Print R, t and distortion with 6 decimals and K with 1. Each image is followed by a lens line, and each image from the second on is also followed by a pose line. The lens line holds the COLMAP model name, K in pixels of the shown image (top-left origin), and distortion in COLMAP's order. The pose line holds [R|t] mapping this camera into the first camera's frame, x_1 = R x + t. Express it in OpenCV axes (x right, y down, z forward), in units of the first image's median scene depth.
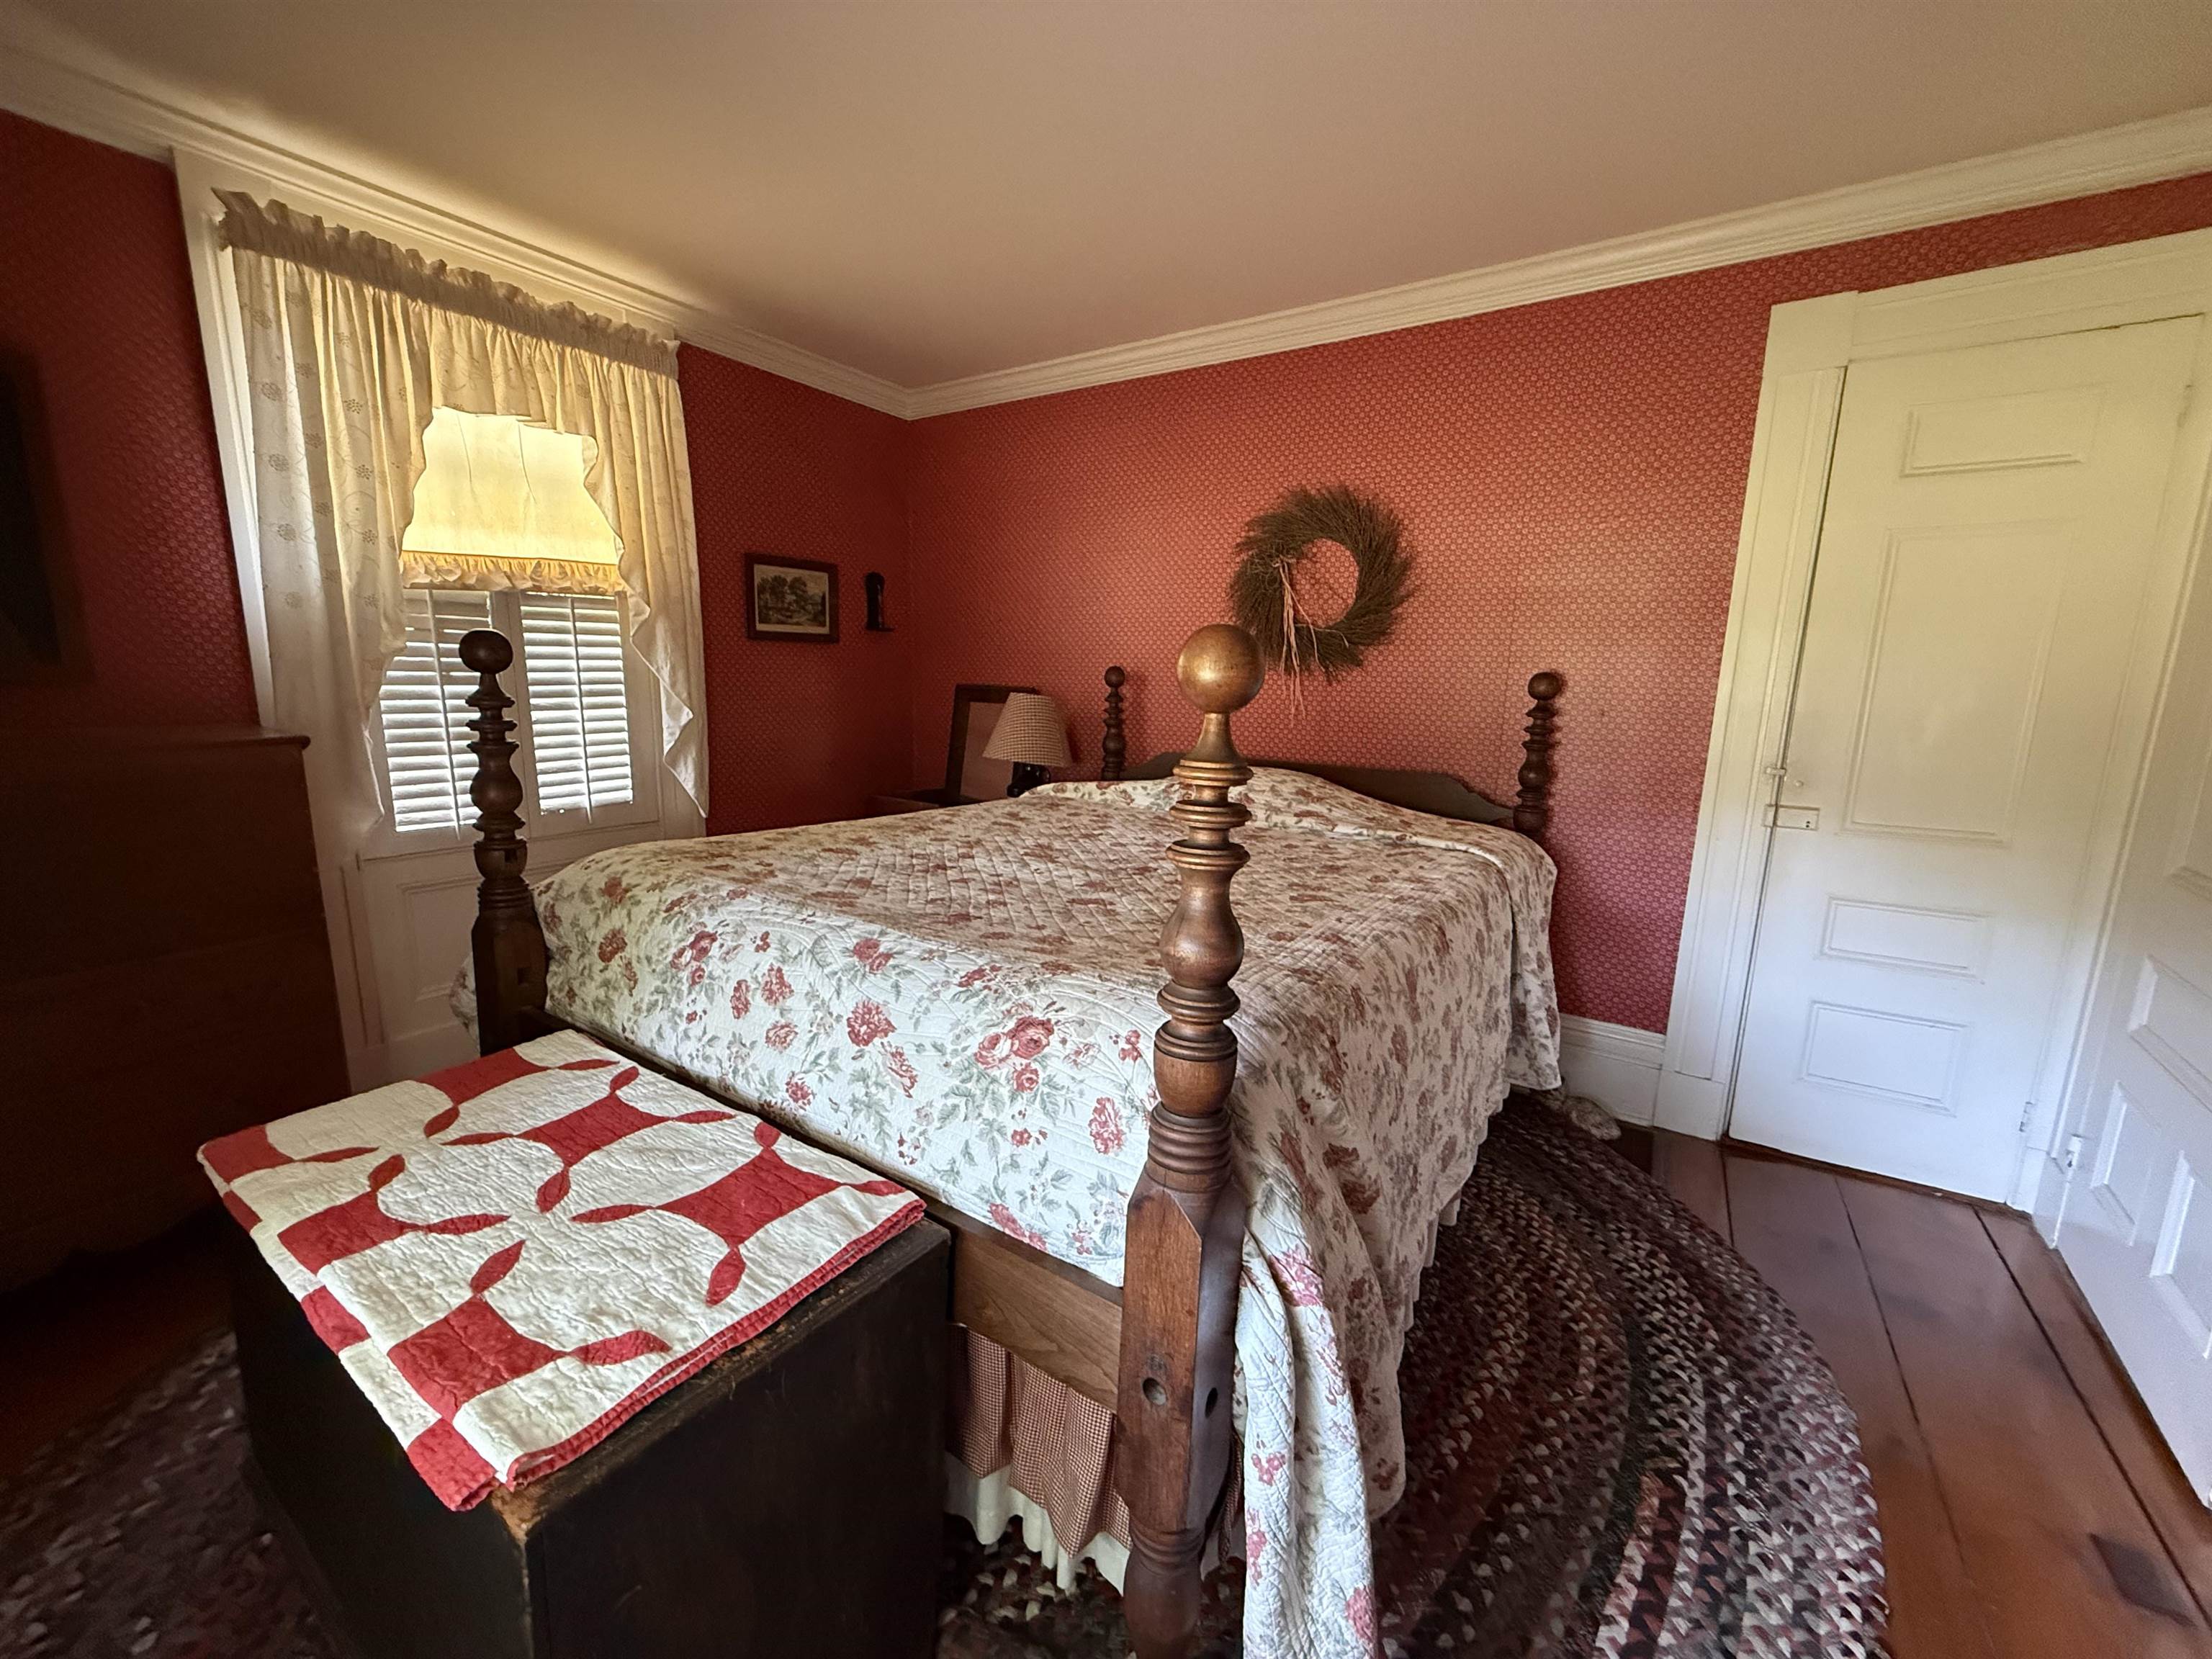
lens RADIAL K [[881.6, 0, 1108.1], [0, 881.6, 825.0], [0, 0, 1]] dist [-0.001545, 0.000685]
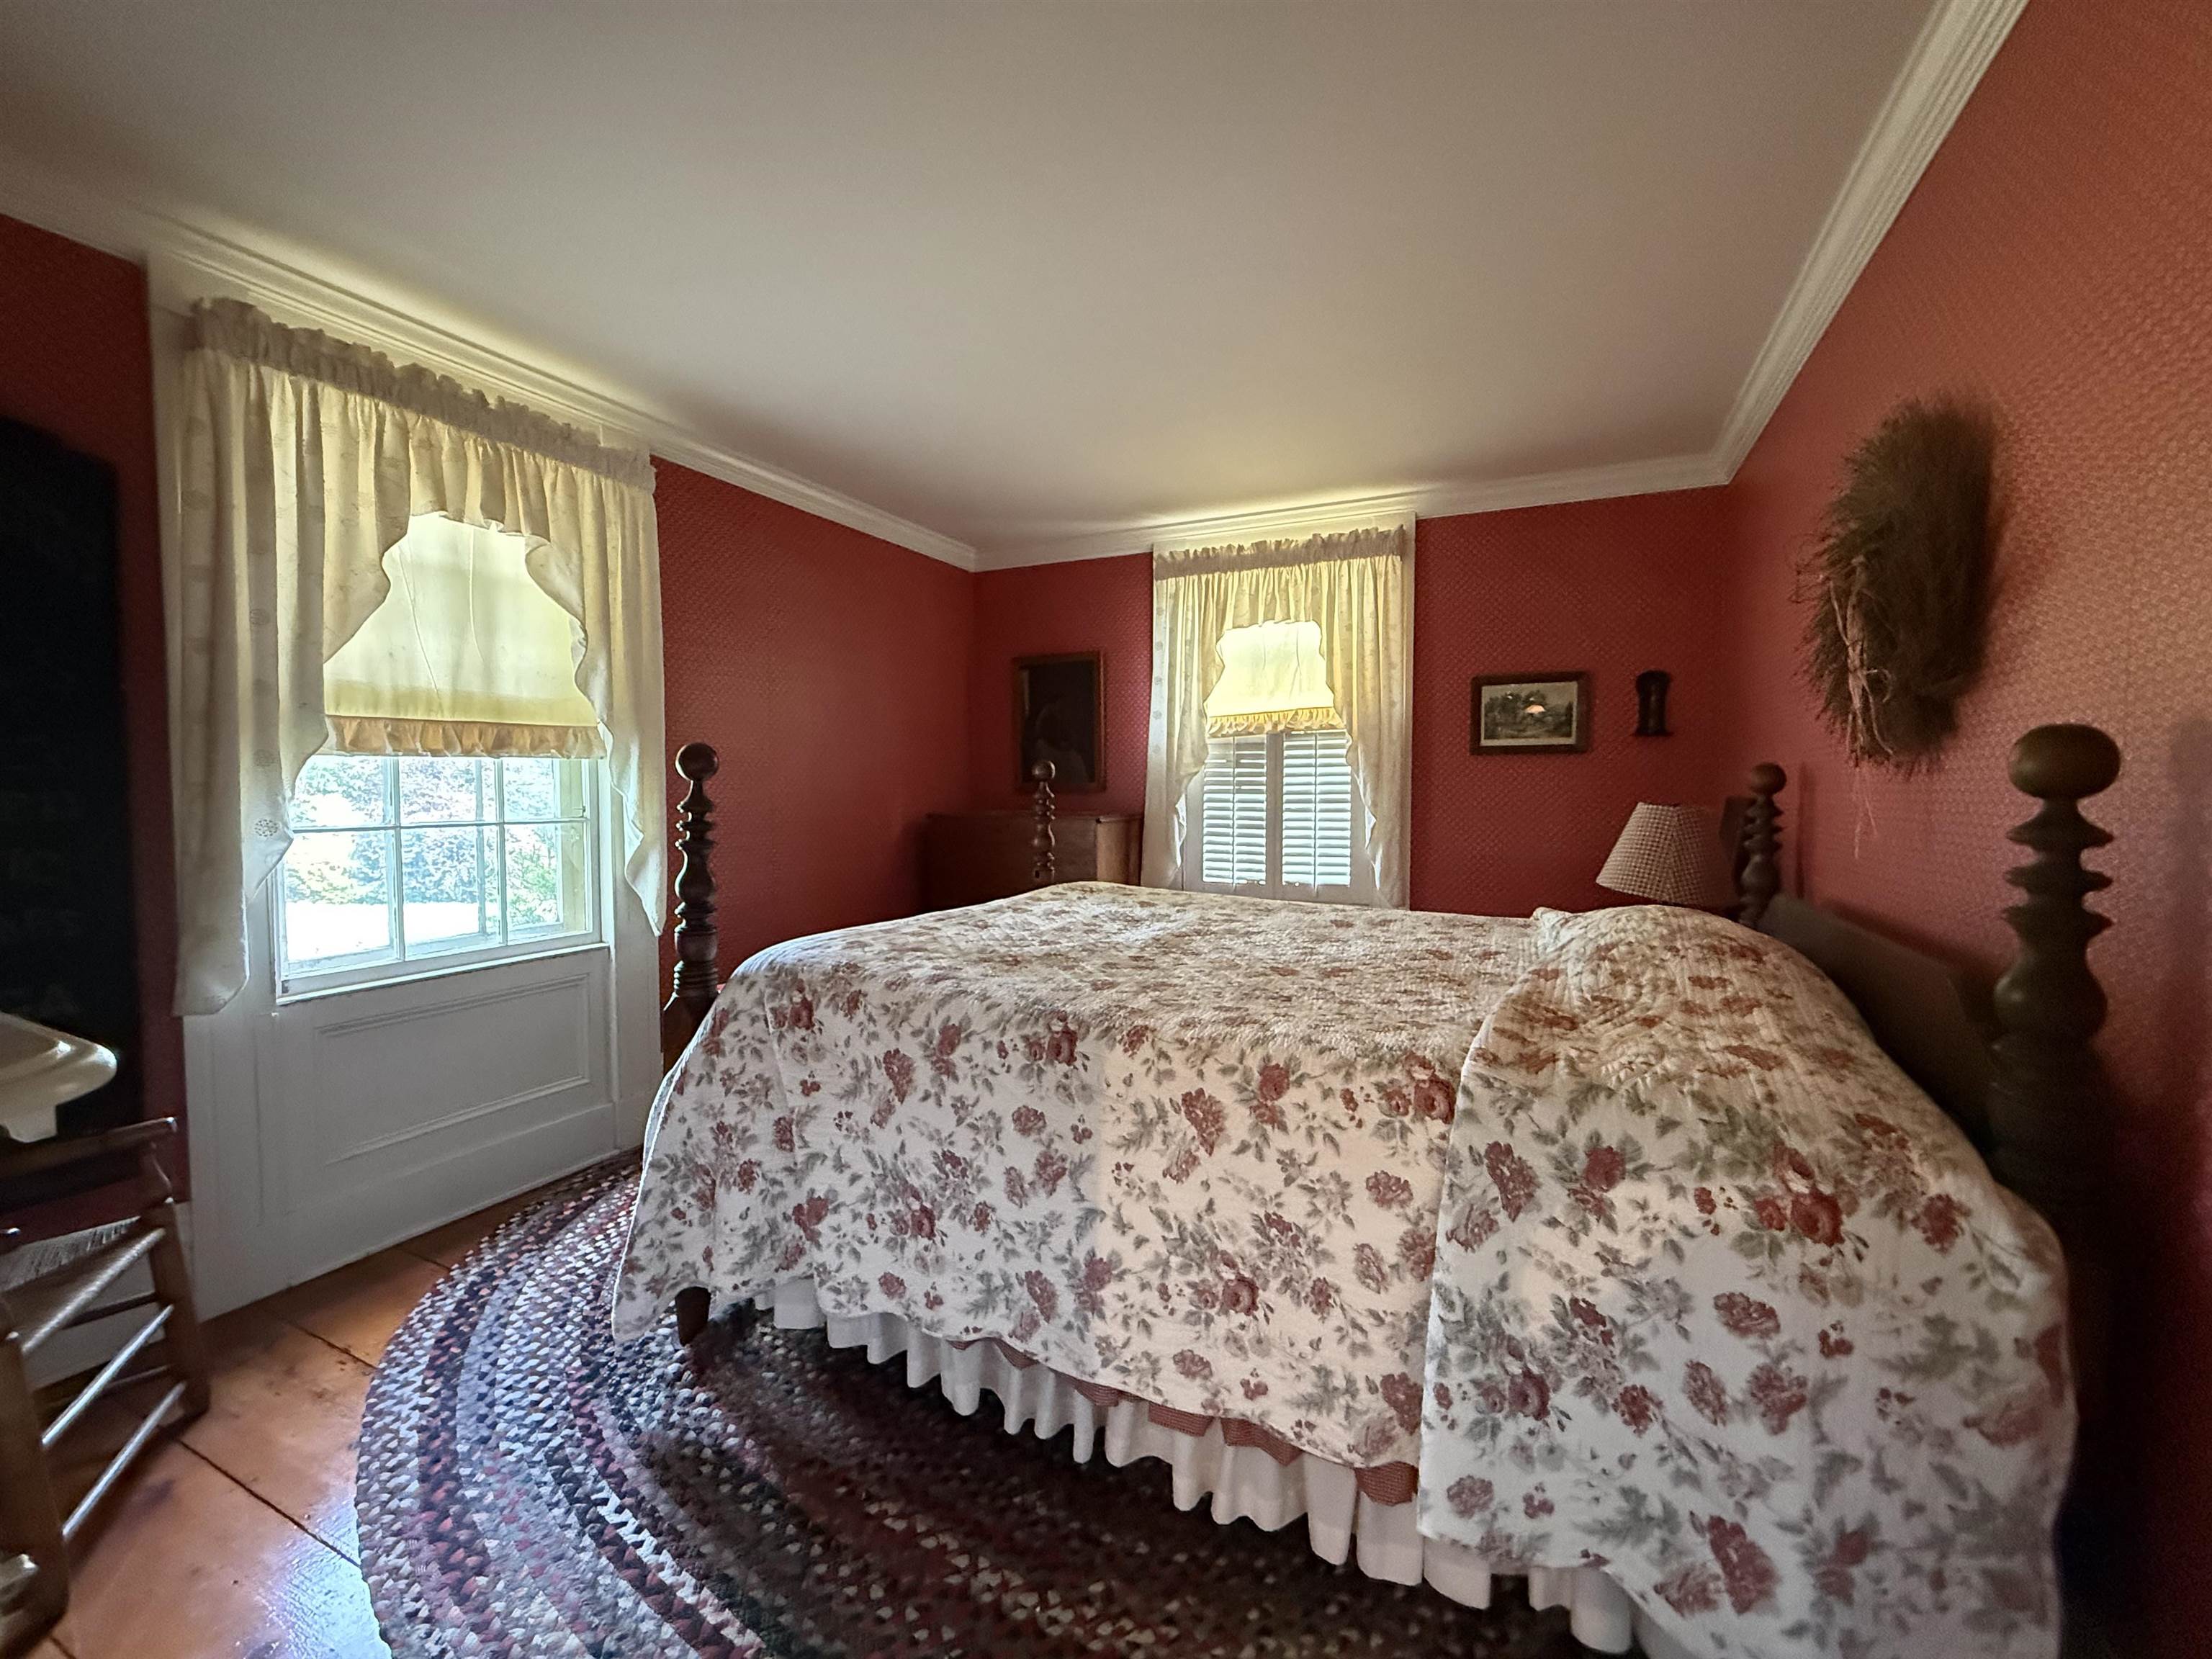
lens RADIAL K [[881.6, 0, 1112.2], [0, 881.6, 833.7], [0, 0, 1]] dist [-0.001545, 0.000685]
pose [[0.130355, 0.031971, -0.990952, 0.803765], [-0.170032, 0.985393, 0.009425, -0.063739], [0.976779, 0.167265, 0.133887, 0.565754]]
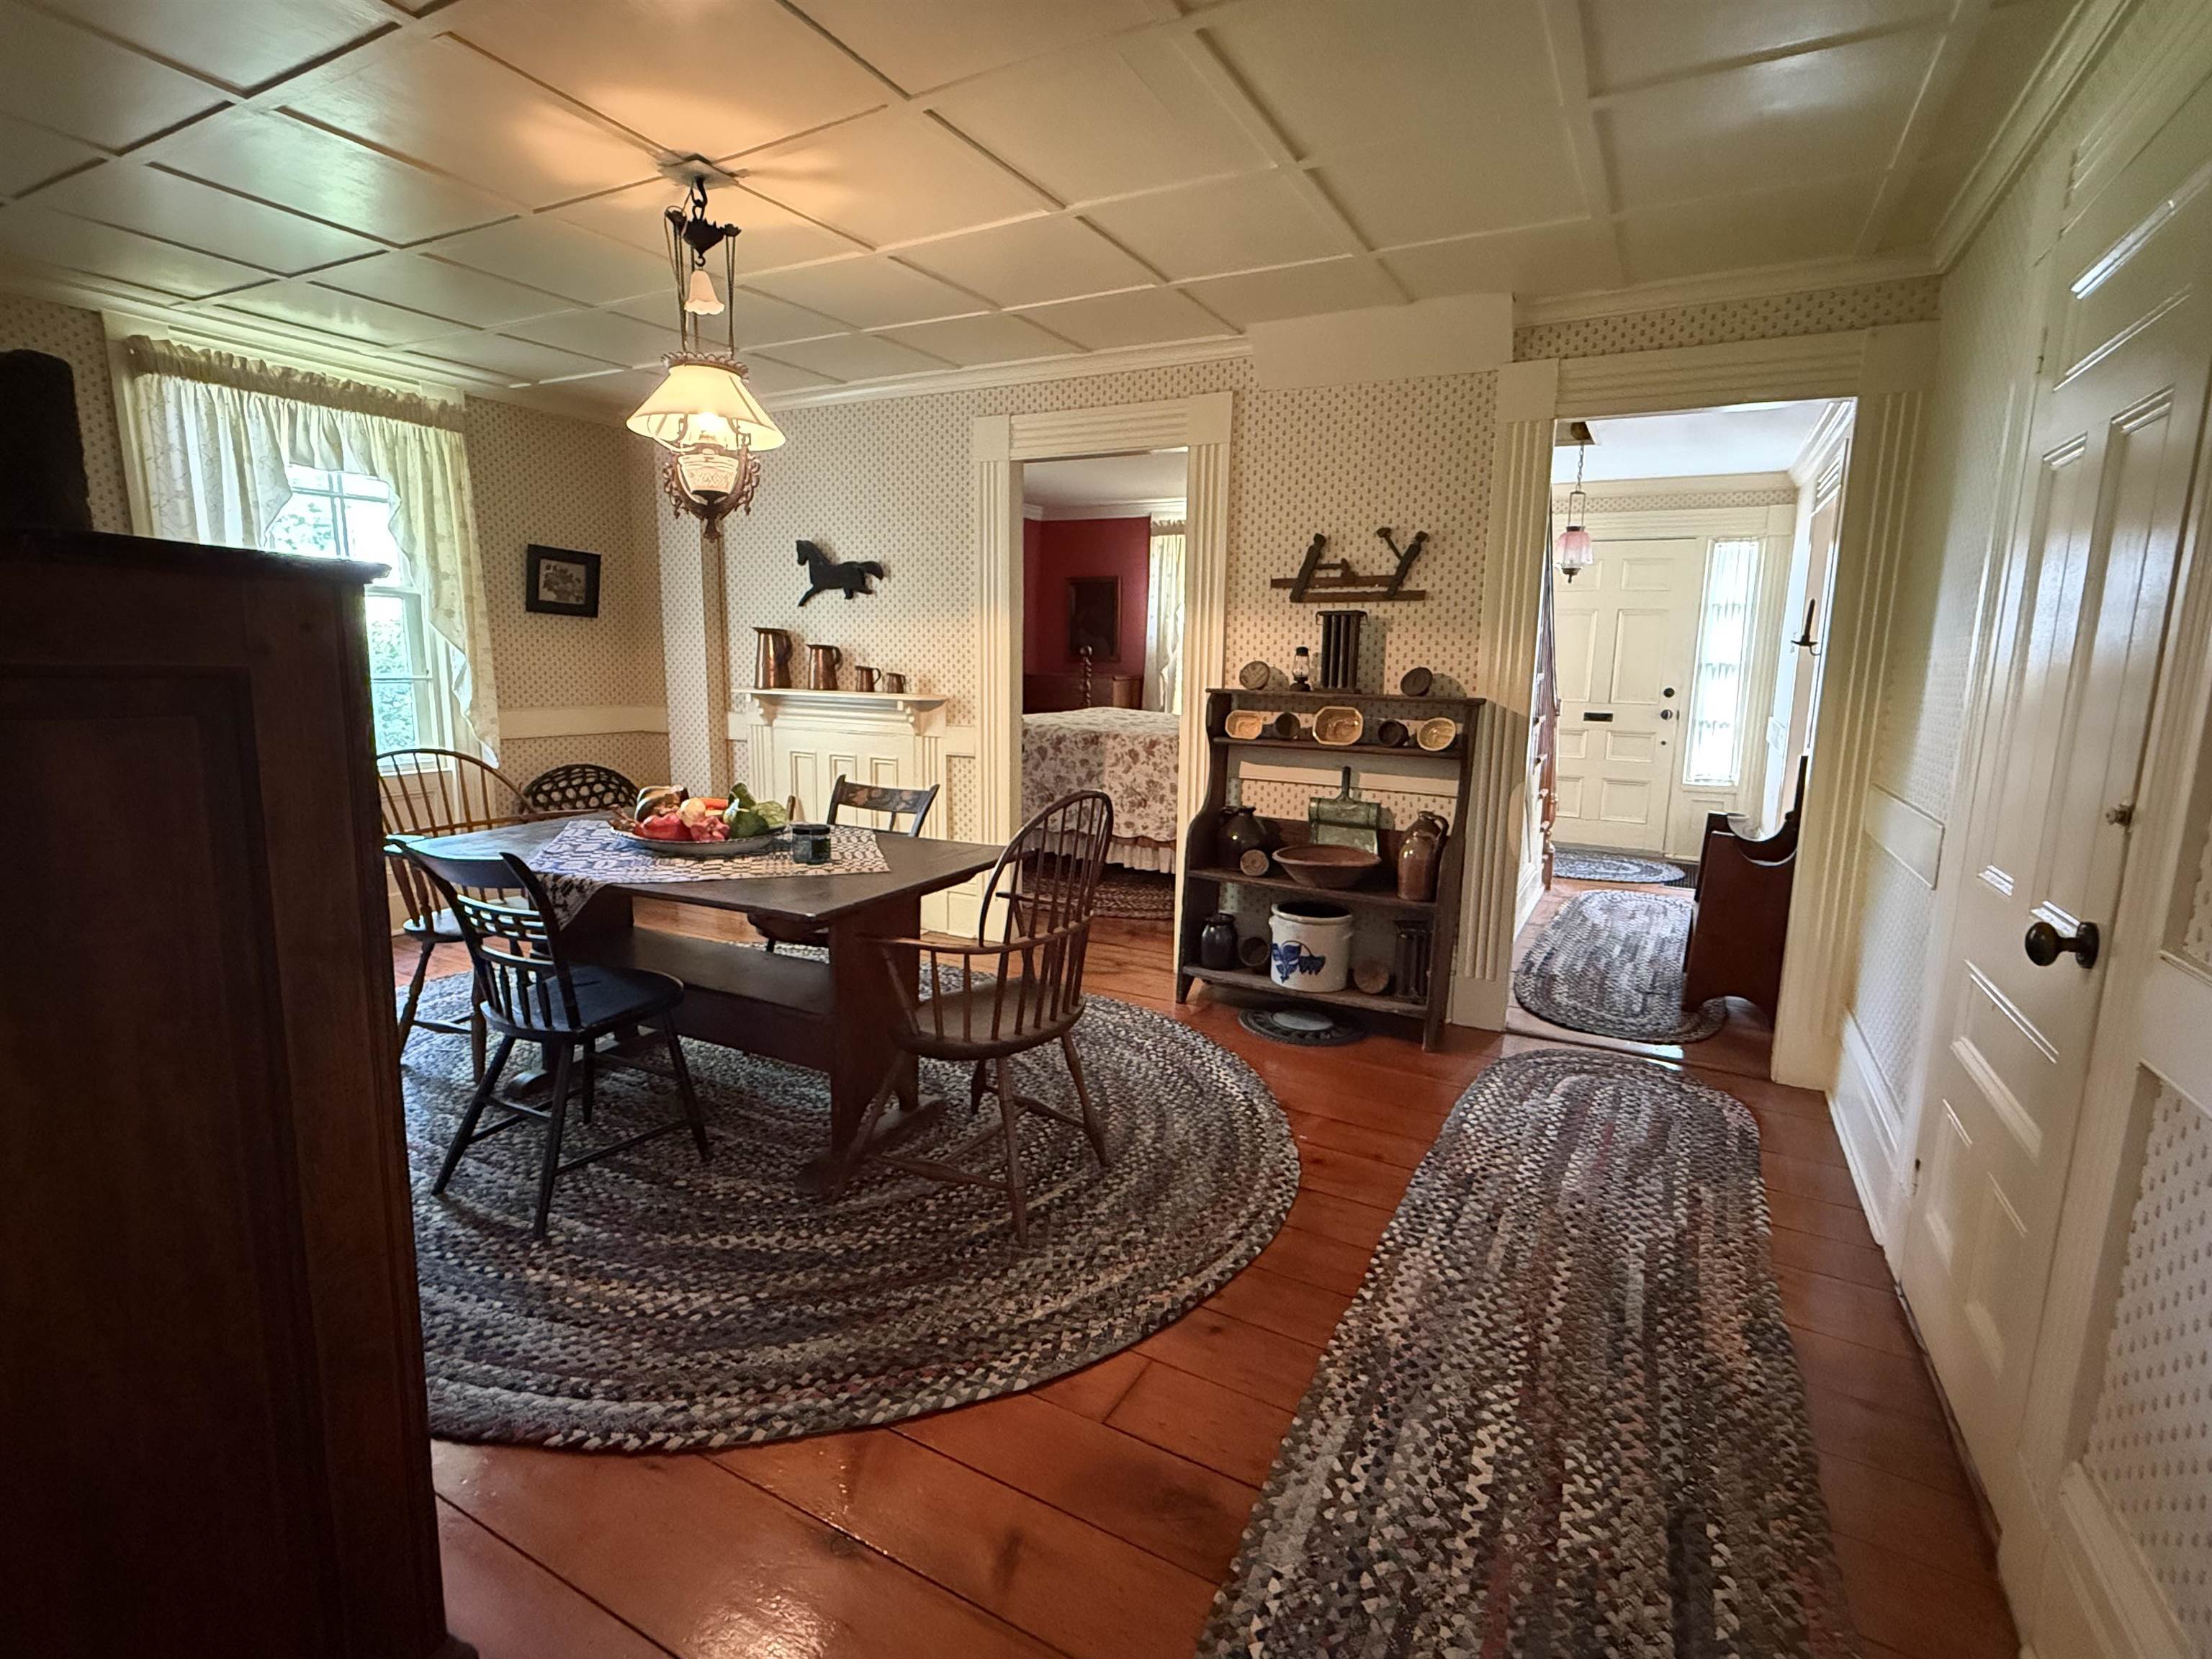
lens RADIAL K [[1034.9, 0, 1102.4], [0, 1034.9, 832.9], [0, 0, 1]] dist [-0.002680, 0.000029]
pose [[0.083942, 0.149950, -0.985124, 2.434401], [-0.185336, 0.973712, 0.132421, -0.022636], [0.979083, 0.171464, 0.109527, 0.442438]]
